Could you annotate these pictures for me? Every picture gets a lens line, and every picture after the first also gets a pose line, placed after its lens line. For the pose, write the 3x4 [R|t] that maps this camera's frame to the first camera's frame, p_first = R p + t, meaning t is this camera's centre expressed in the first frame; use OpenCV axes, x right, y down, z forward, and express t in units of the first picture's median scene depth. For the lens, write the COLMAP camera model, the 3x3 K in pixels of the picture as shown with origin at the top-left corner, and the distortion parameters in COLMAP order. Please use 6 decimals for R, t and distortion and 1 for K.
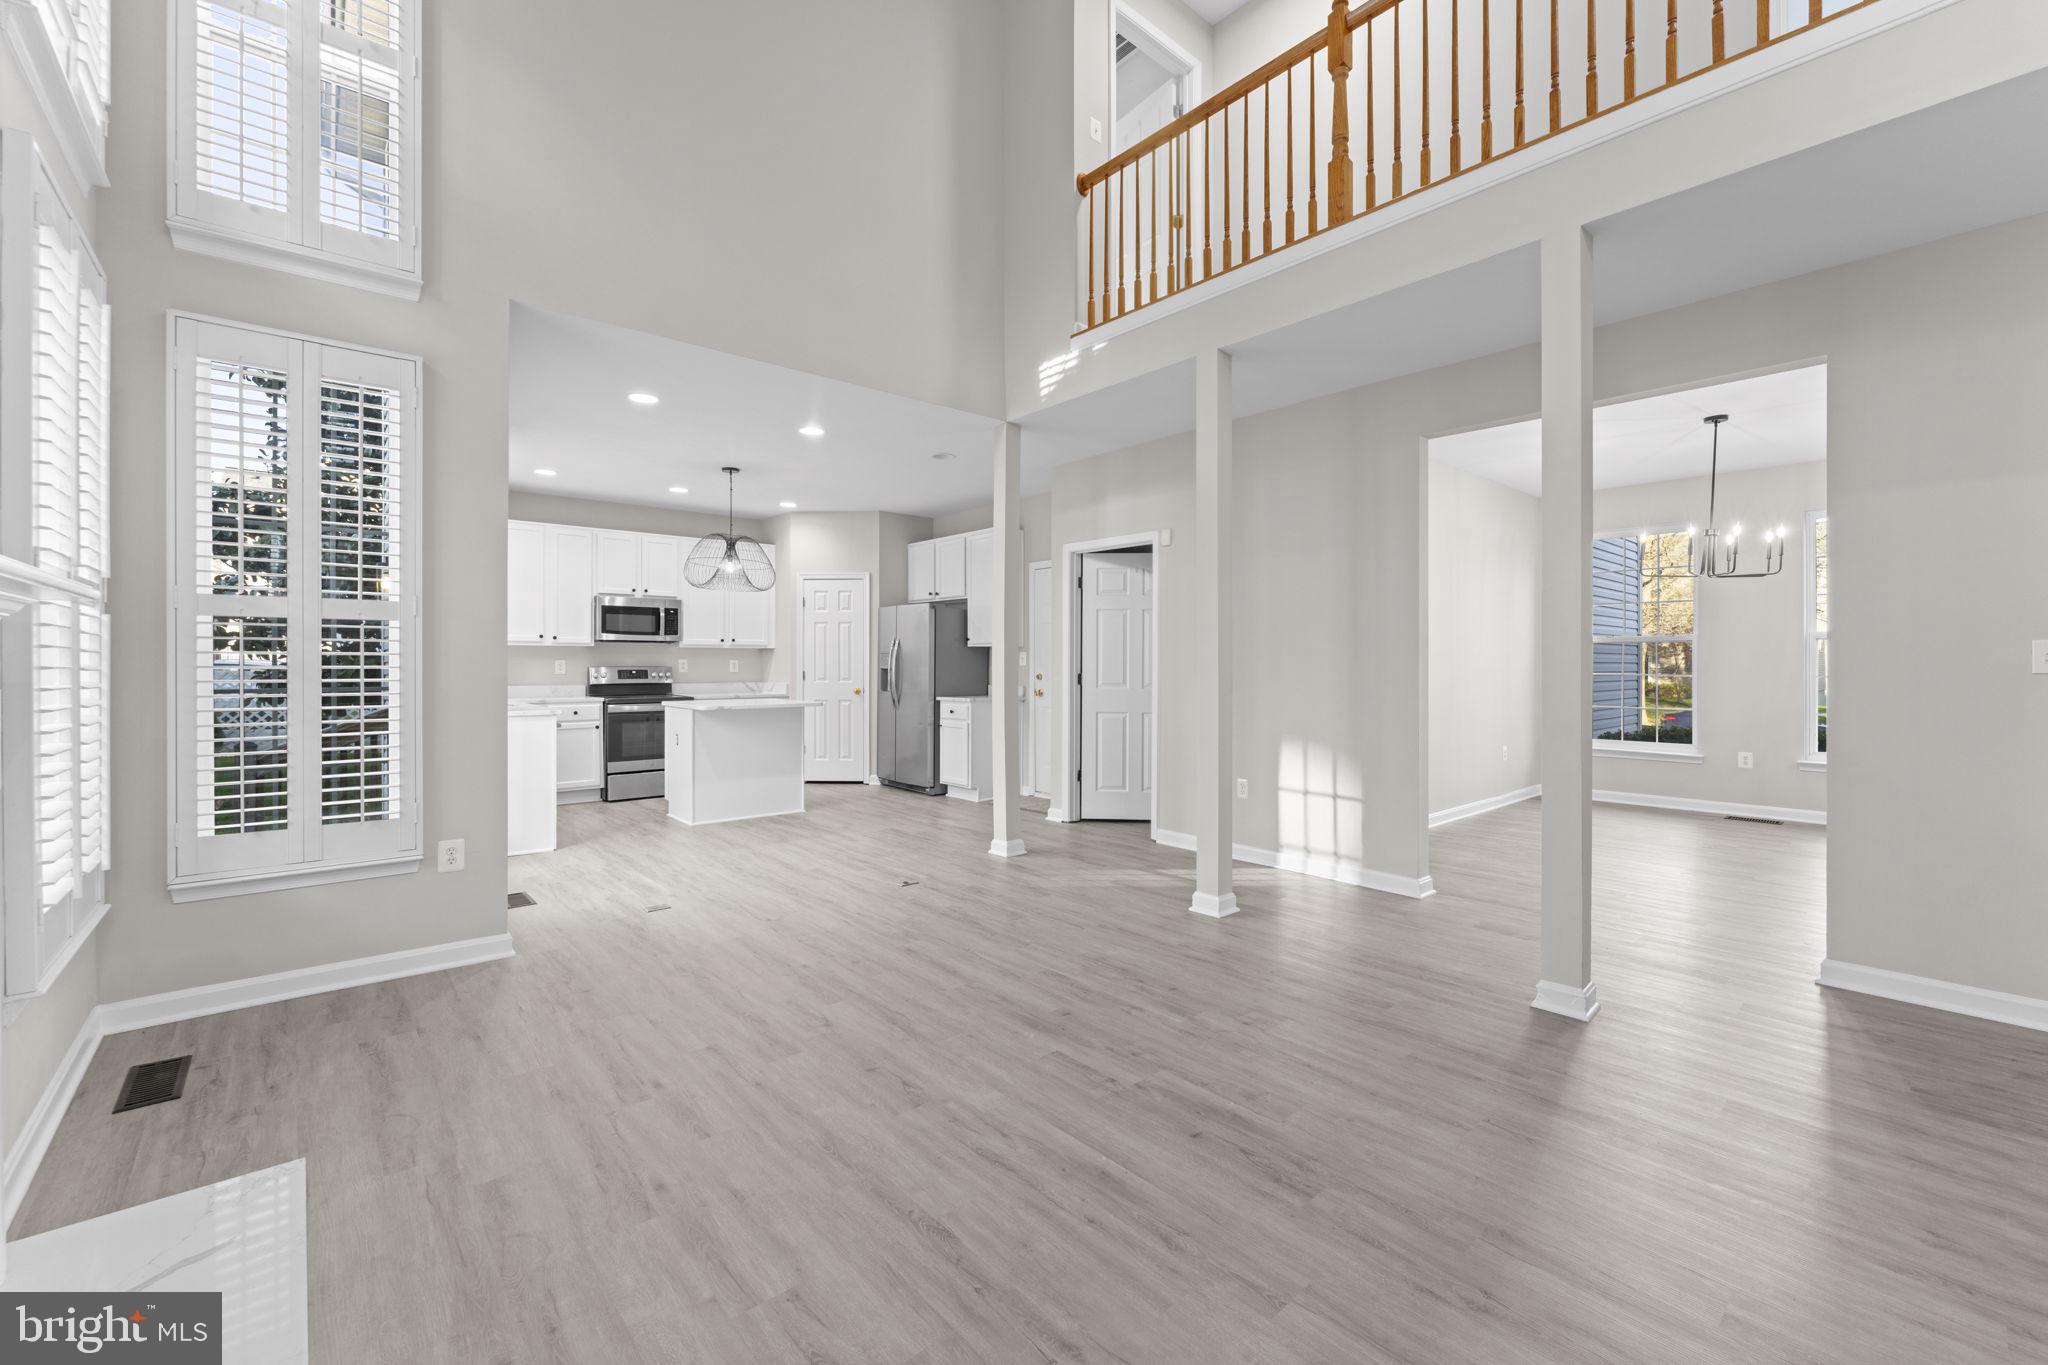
lens RADIAL K [[833.4, 0, 1014.7], [0, 833.4, 675.3], [0, 0, 1]] dist [-0.002147, -0.000201]
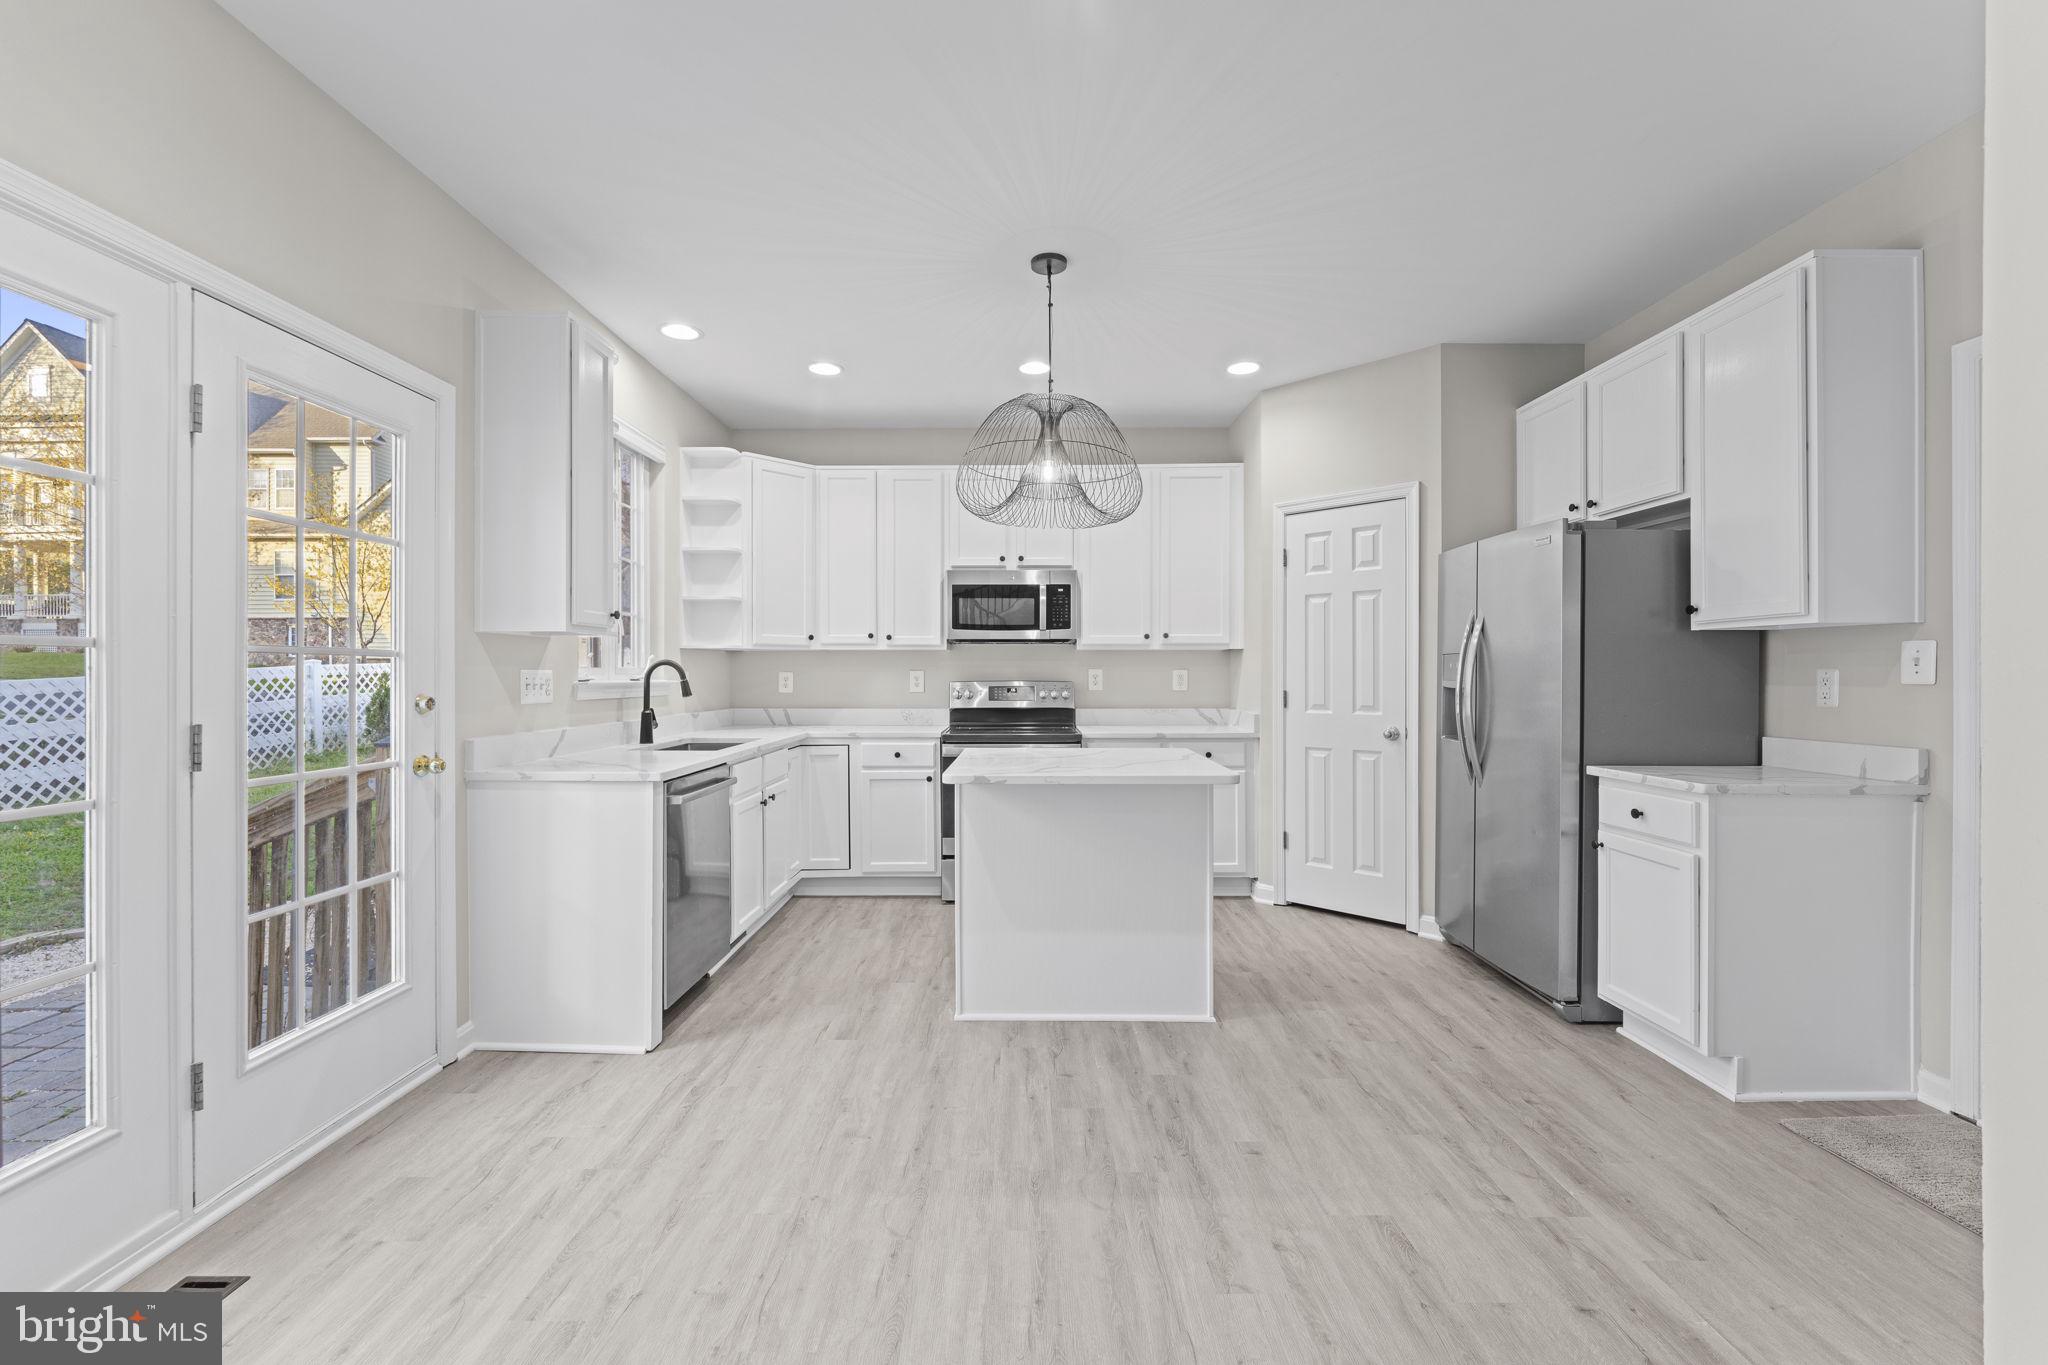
lens RADIAL K [[833.4, 0, 1014.7], [0, 833.4, 675.3], [0, 0, 1]] dist [-0.002147, -0.000201]
pose [[0.753091, 0.000003, -0.657917, -0.040130], [-0.006695, 0.999948, -0.007660, -0.010106], [0.657883, 0.010173, 0.753052, 0.531128]]
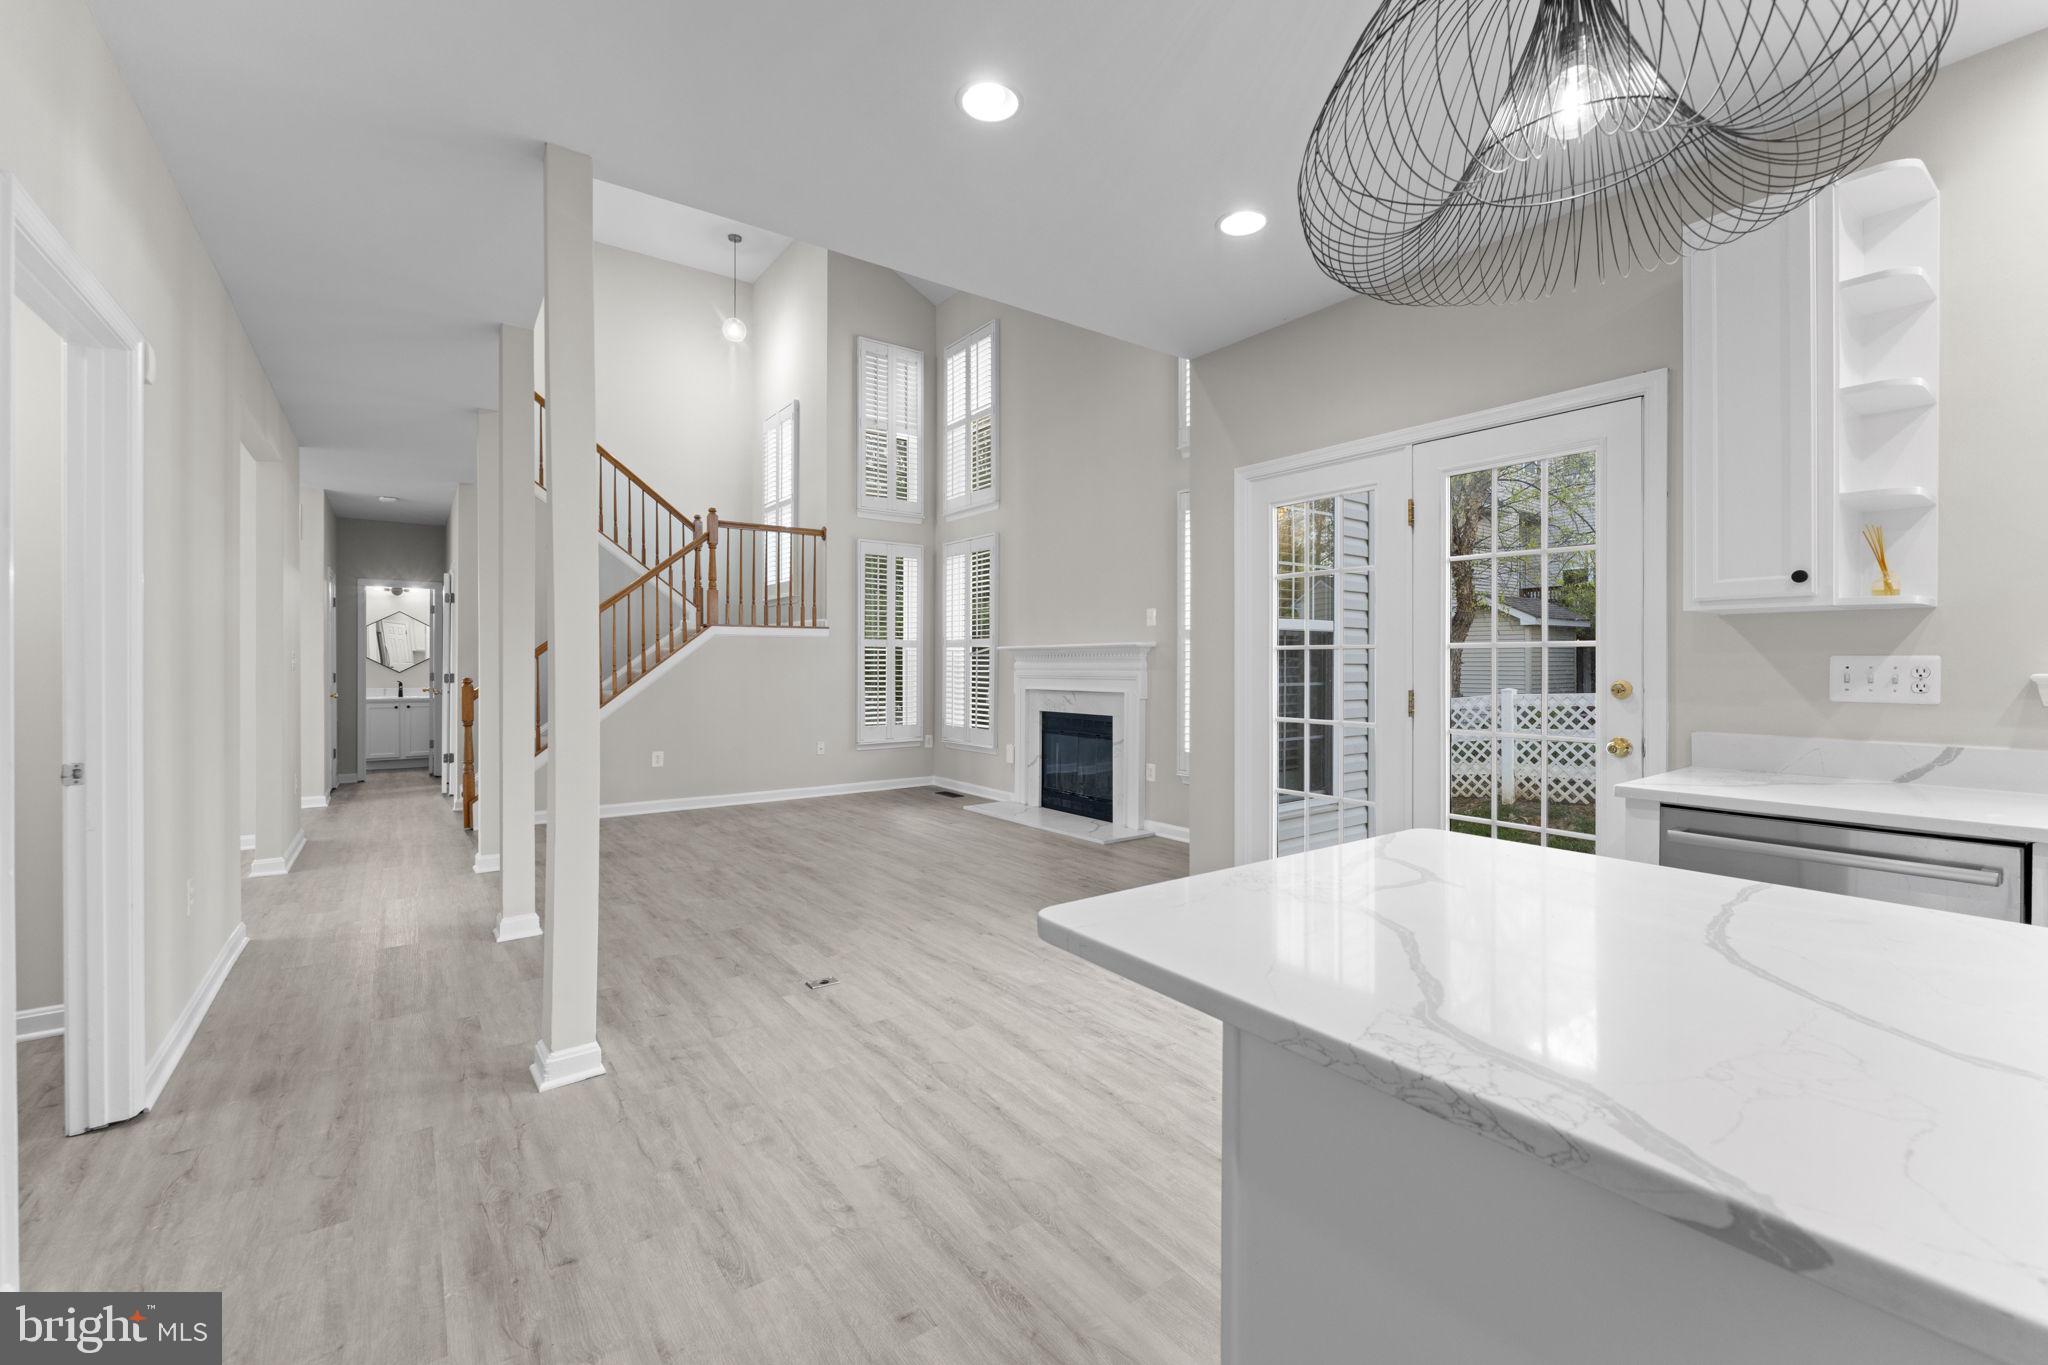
lens RADIAL K [[833.4, 0, 1014.7], [0, 833.4, 675.3], [0, 0, 1]] dist [-0.002147, -0.000201]
pose [[-0.996942, -0.001736, 0.078130, -0.199148], [0.000449, 0.999609, 0.027941, -0.015211], [-0.078148, 0.027890, -0.996552, 0.974522]]
